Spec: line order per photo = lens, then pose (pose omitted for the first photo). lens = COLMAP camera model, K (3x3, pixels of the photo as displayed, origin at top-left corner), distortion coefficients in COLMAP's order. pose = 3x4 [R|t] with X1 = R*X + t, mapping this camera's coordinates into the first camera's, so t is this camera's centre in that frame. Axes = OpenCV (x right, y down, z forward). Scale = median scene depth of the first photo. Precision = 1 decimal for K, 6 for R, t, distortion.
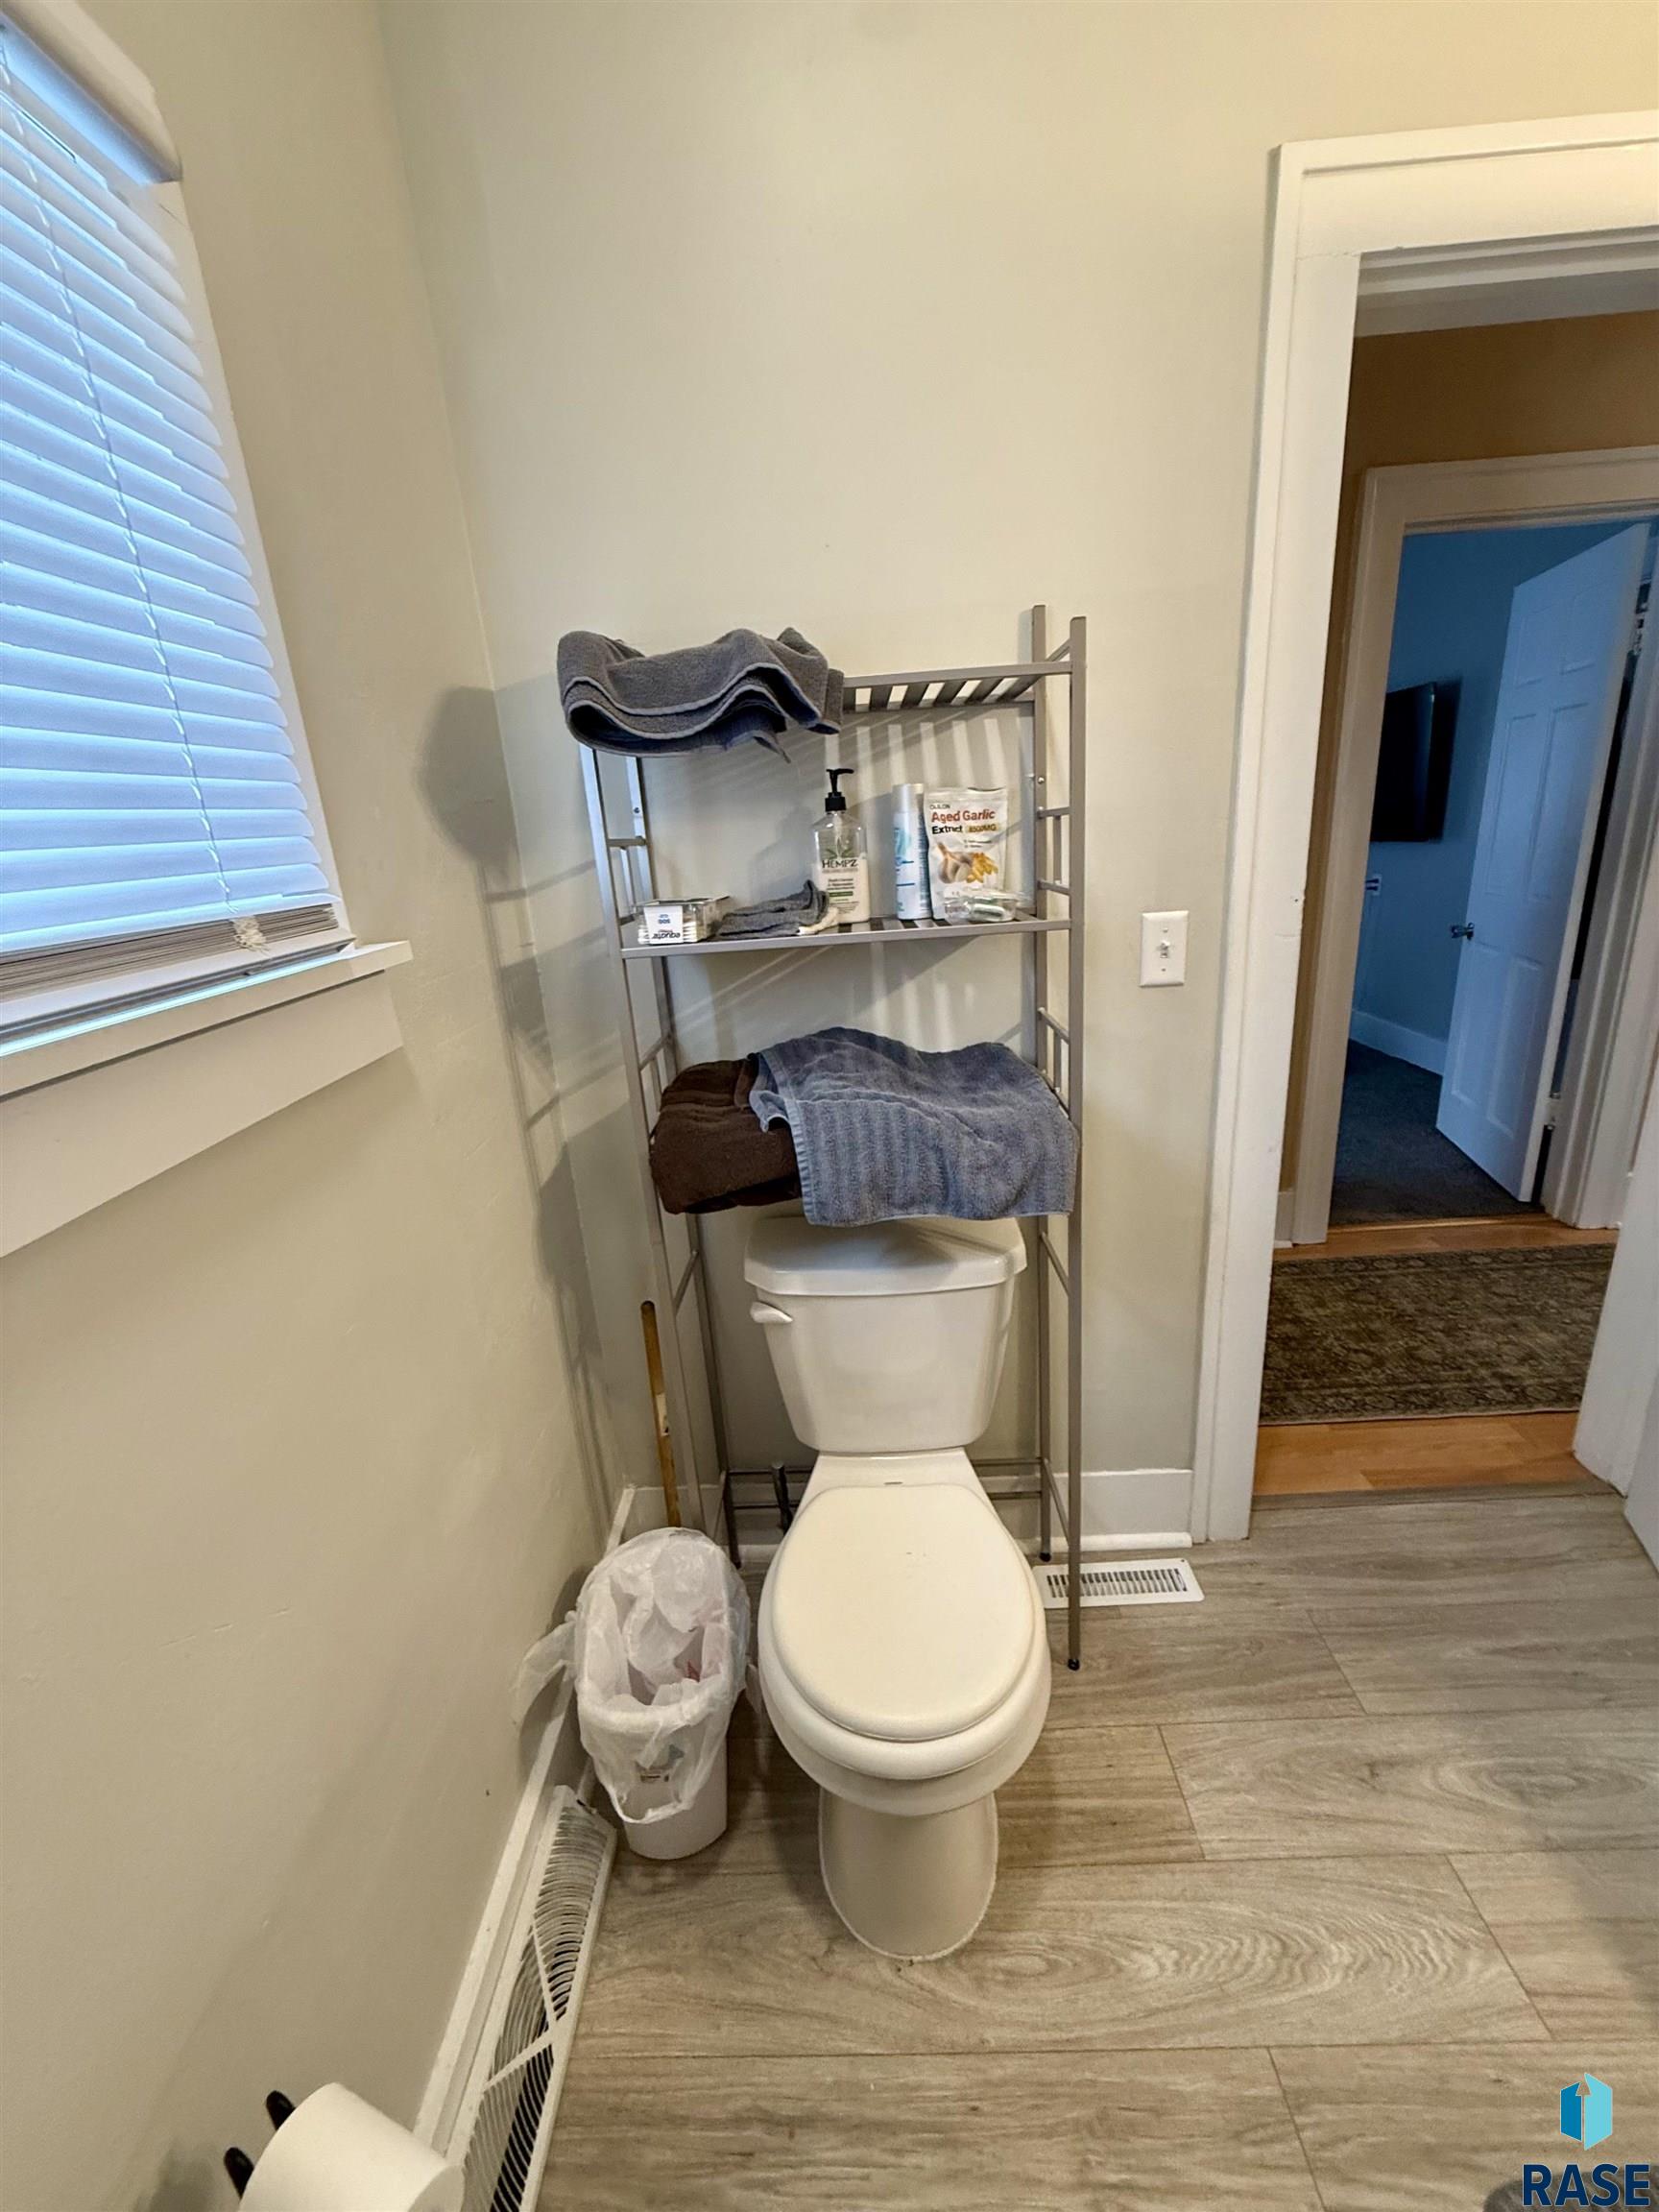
lens RADIAL K [[879.8, 0, 828.0], [0, 879.8, 1095.9], [0, 0, 1]] dist [-0.000697, 0.000280]
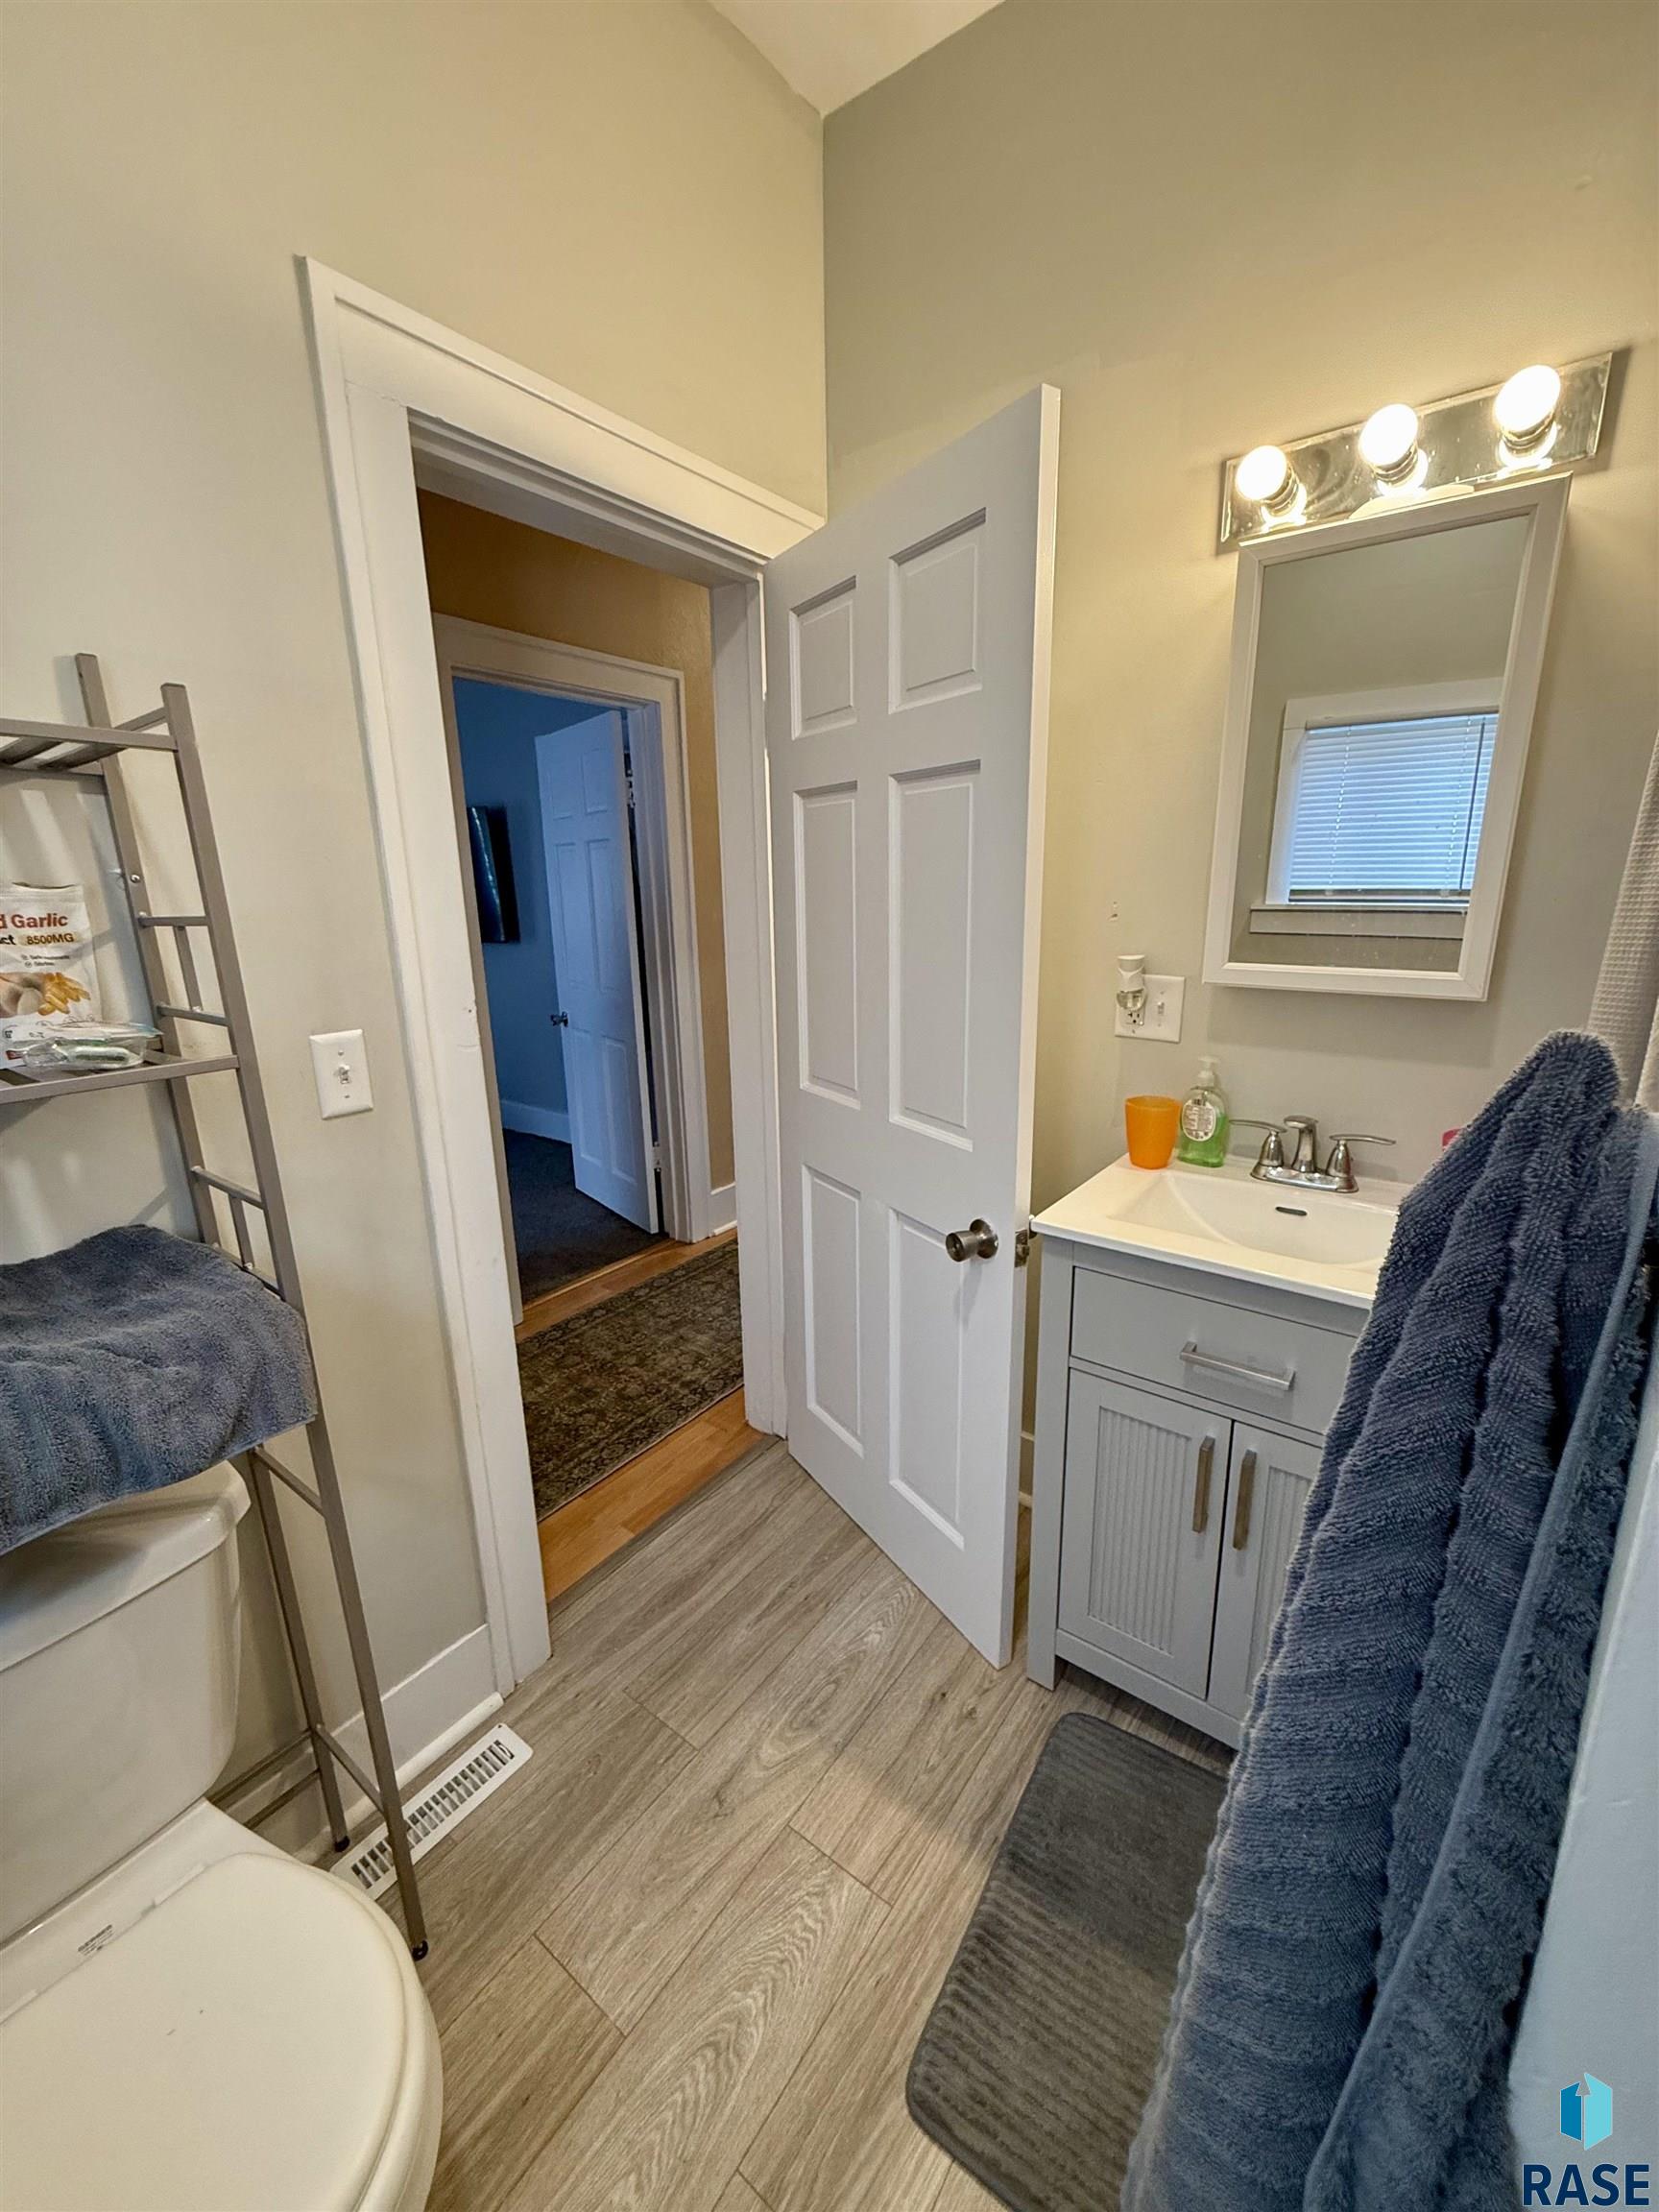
lens RADIAL K [[879.8, 0, 822.1], [0, 879.8, 1097.7], [0, 0, 1]] dist [-0.000697, 0.000280]
pose [[0.586039, -0.137522, 0.798528, -0.043436], [0.216723, 0.976191, 0.009066, -0.047902], [-0.780762, 0.167746, 0.601890, 0.100526]]
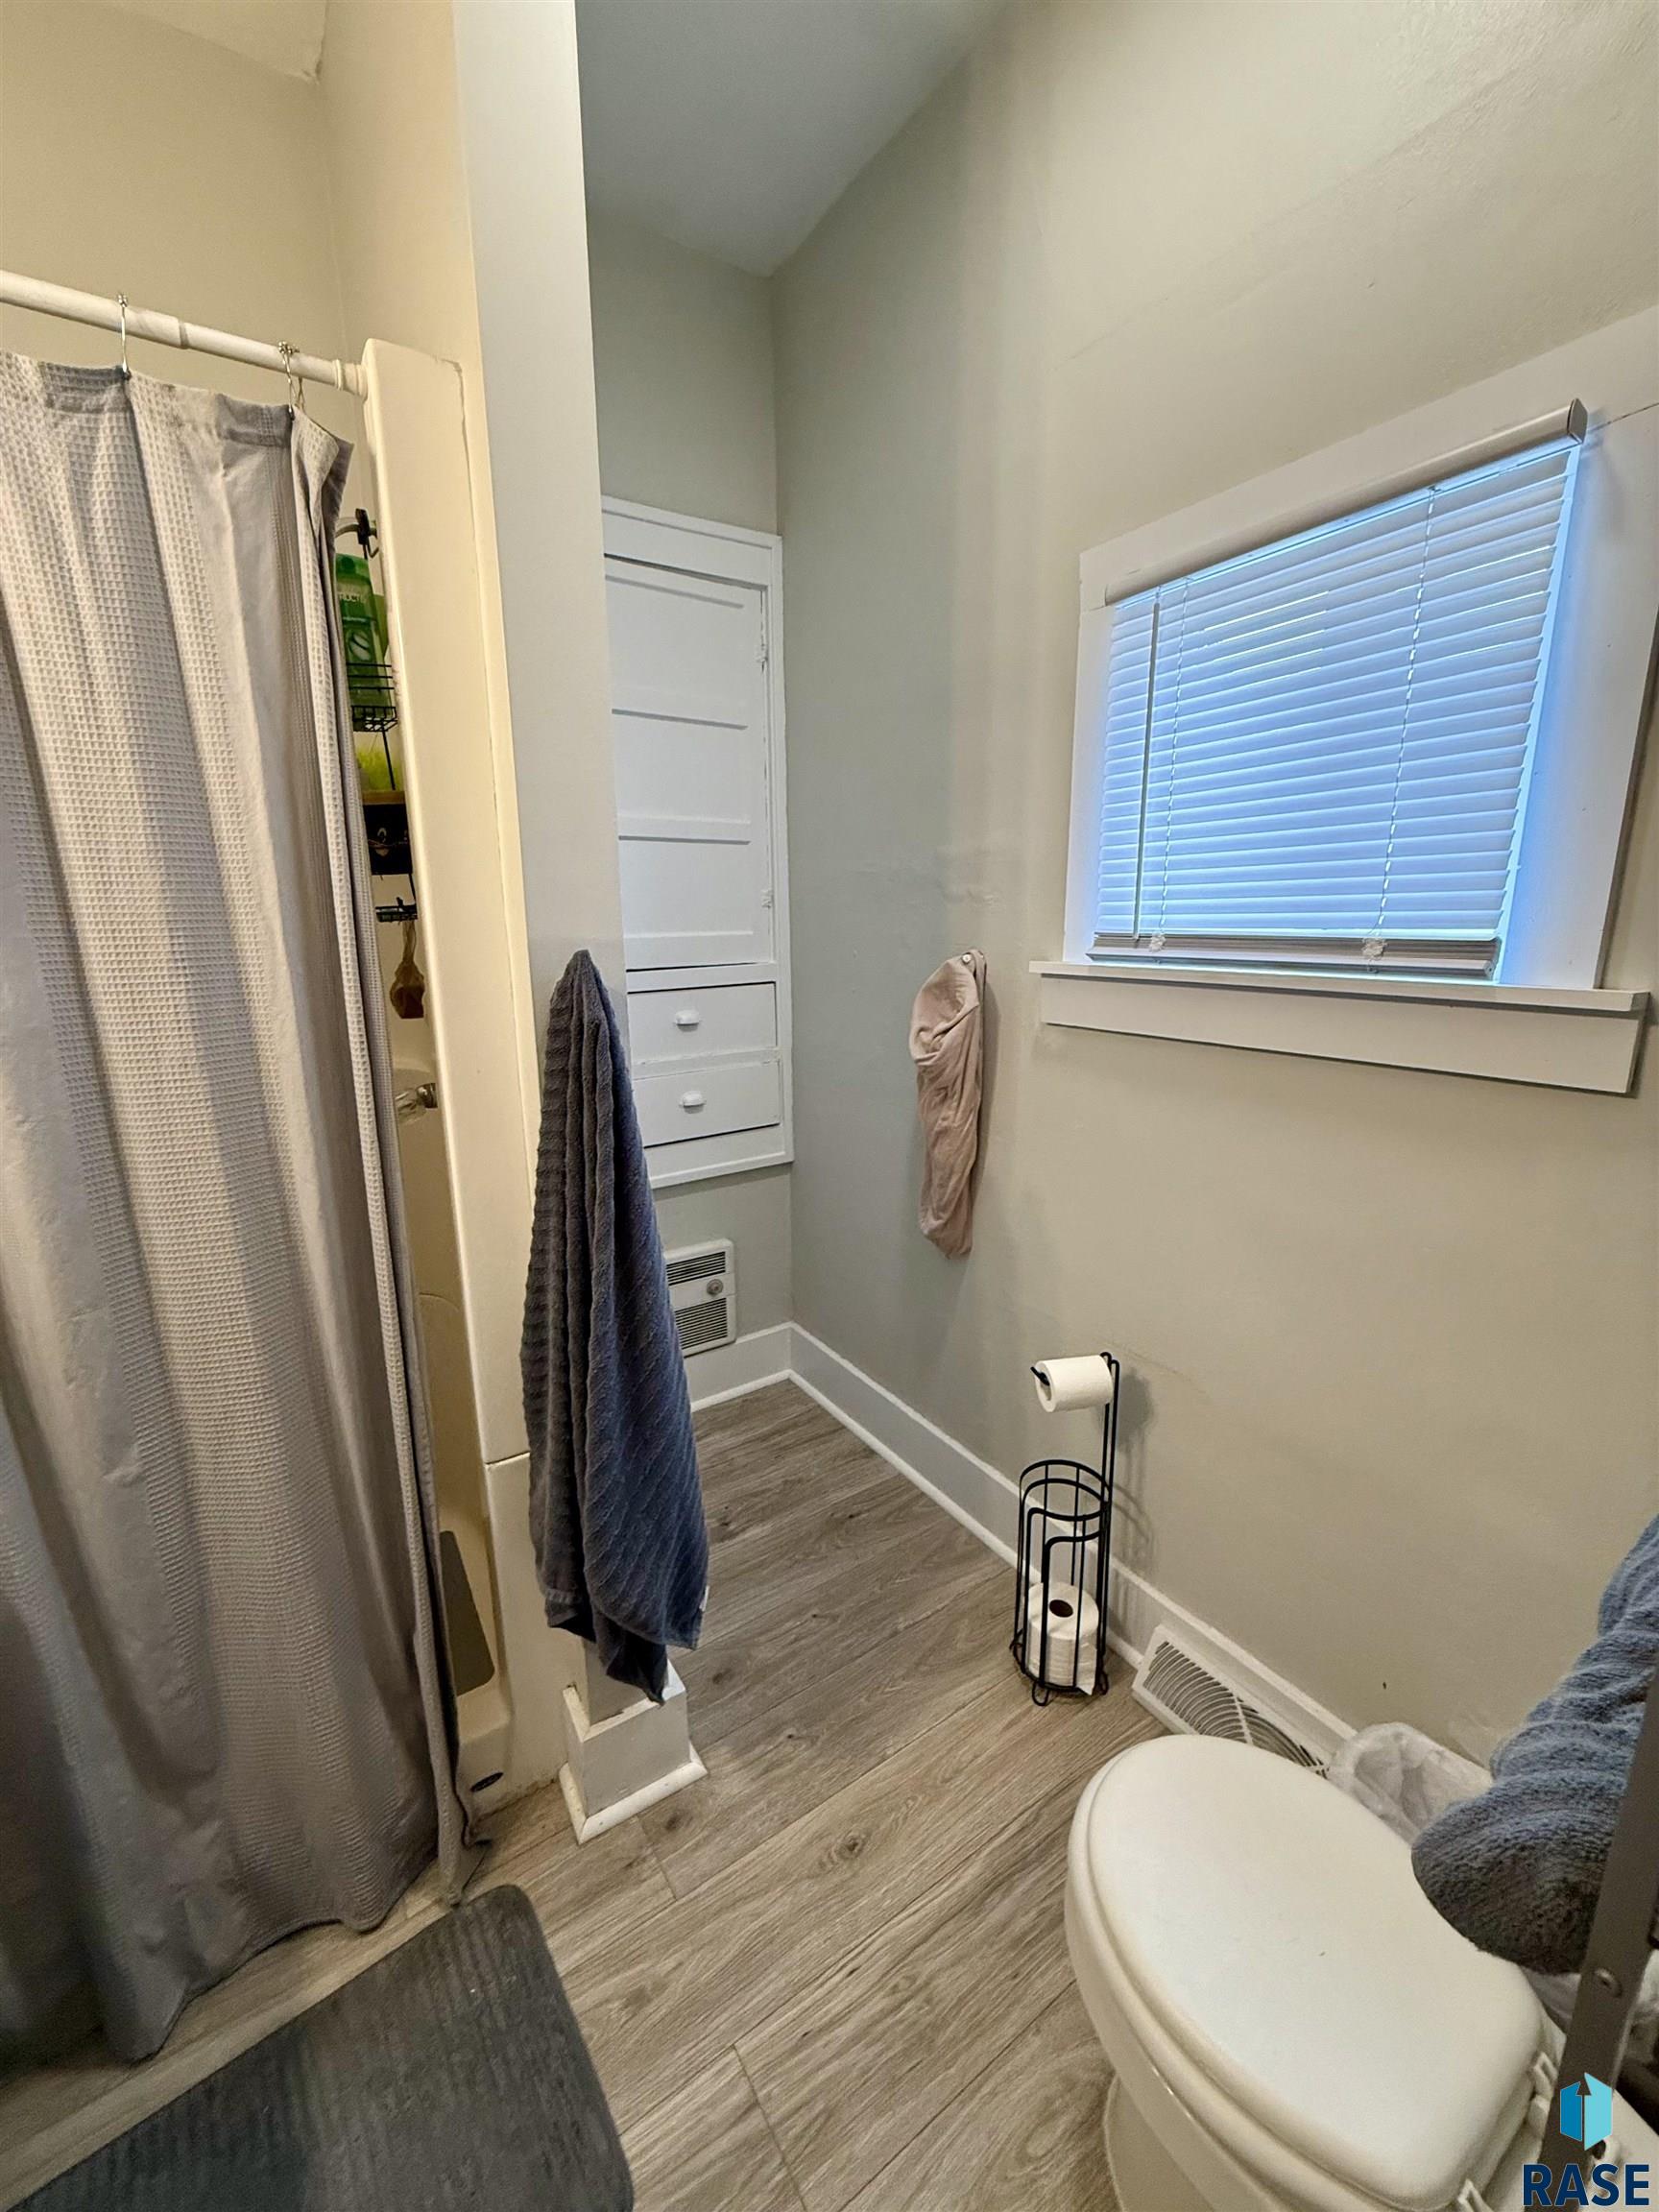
lens RADIAL K [[879.8, 0, 827.0], [0, 879.8, 1105.2], [0, 0, 1]] dist [-0.000697, 0.000280]
pose [[-0.826047, 0.200541, -0.526716, 0.533307], [-0.097170, 0.869885, 0.483589, -0.295590], [0.555162, 0.450648, -0.699079, 0.805236]]
